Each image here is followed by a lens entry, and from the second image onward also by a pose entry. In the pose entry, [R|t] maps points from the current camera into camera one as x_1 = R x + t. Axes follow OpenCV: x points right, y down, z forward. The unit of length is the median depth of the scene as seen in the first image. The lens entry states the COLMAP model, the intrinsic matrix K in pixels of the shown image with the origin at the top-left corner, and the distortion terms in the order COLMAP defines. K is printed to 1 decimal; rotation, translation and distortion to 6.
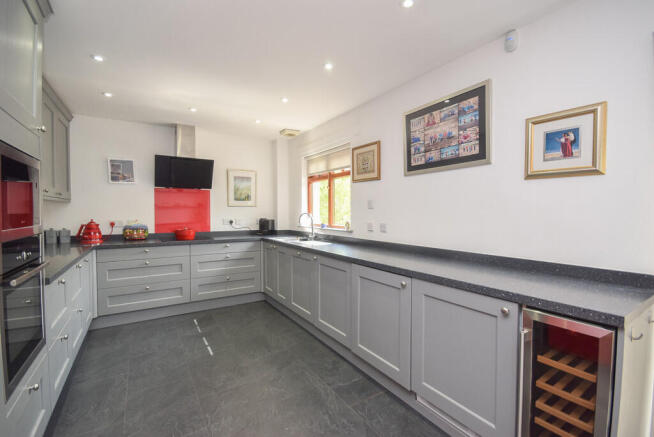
lens RADIAL K [[290.4, 0, 327.0], [0, 290.4, 218.5], [0, 0, 1]] dist [-0.000475, -0.000329]
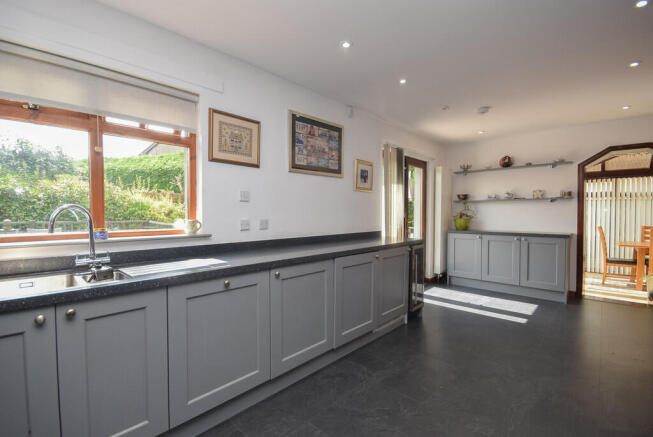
lens RADIAL K [[290.0, 0, 326.5], [0, 290.0, 218.5], [0, 0, 1]] dist [-0.000475, -0.000329]
pose [[-0.238866, -0.020546, 0.970835, -0.611503], [0.025256, 0.999306, 0.027363, -0.004360], [-0.970724, 0.031056, -0.238181, 0.902570]]
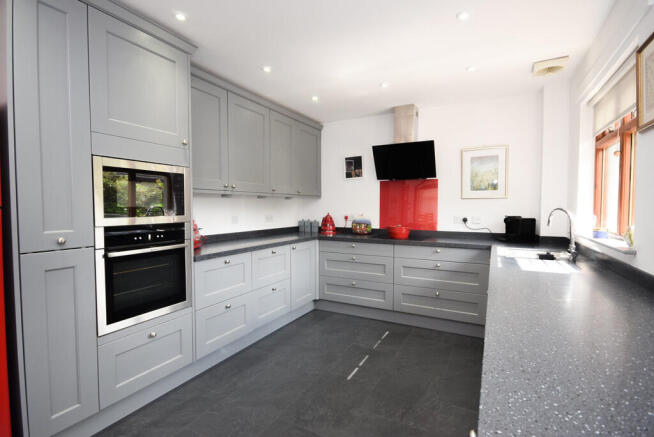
lens RADIAL K [[314.2, 0, 327.0], [0, 314.2, 218.5], [0, 0, 1]] dist [0.000368, 0.000296]
pose [[0.480935, 0.029655, -0.876255, 0.269508], [-0.020594, 0.999534, 0.022524, -0.003454], [0.876515, 0.007213, 0.481321, 0.409631]]
